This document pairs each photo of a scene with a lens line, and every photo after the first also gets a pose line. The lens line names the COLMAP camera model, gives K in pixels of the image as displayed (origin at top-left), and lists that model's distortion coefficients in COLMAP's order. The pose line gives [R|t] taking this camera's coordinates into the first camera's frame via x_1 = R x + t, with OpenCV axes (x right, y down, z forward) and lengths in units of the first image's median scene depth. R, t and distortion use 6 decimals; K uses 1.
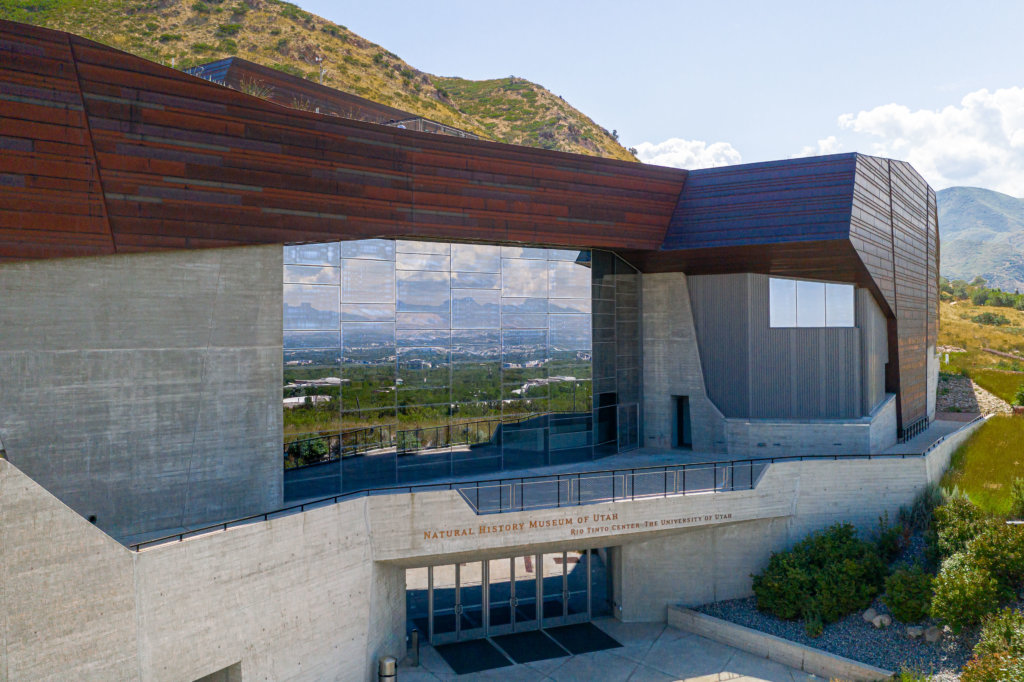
lens RADIAL K [[864.1, 0, 514.5], [0, 864.1, 312.9], [0, 0, 1]] dist [-0.017685, 0.001176]
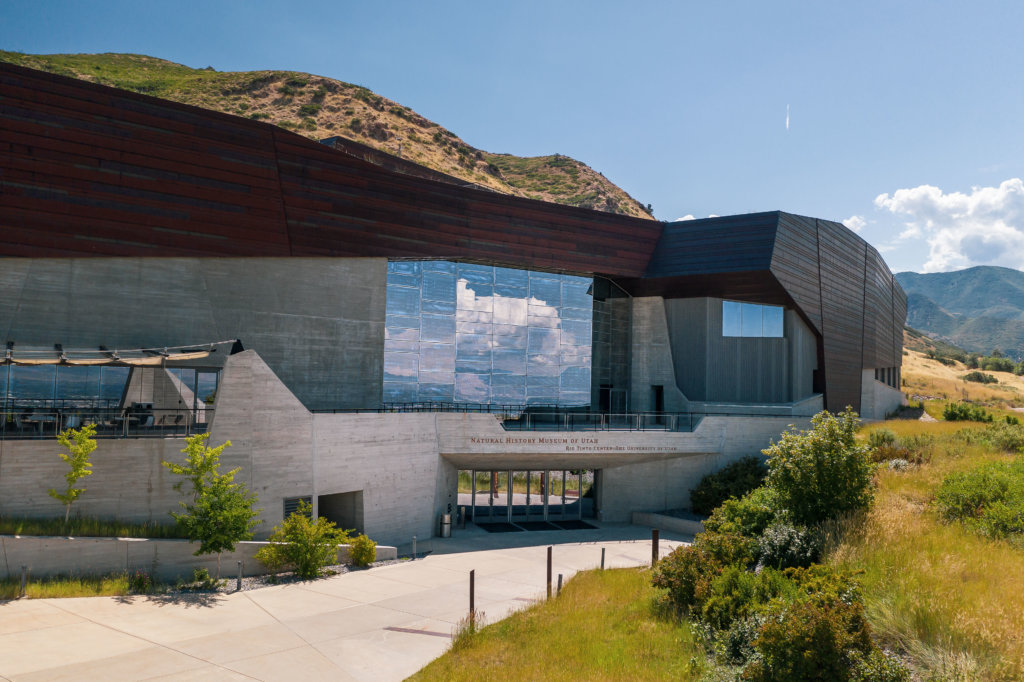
lens RADIAL K [[811.2, 0, 512.0], [0, 811.2, 341.0], [0, 0, 1]] dist [-0.019938, 0.002244]
pose [[0.998105, 0.028914, -0.054312, 0.037316], [-0.031089, 0.998730, -0.039641, 0.109703], [0.053097, 0.041254, 0.997737, -0.402980]]
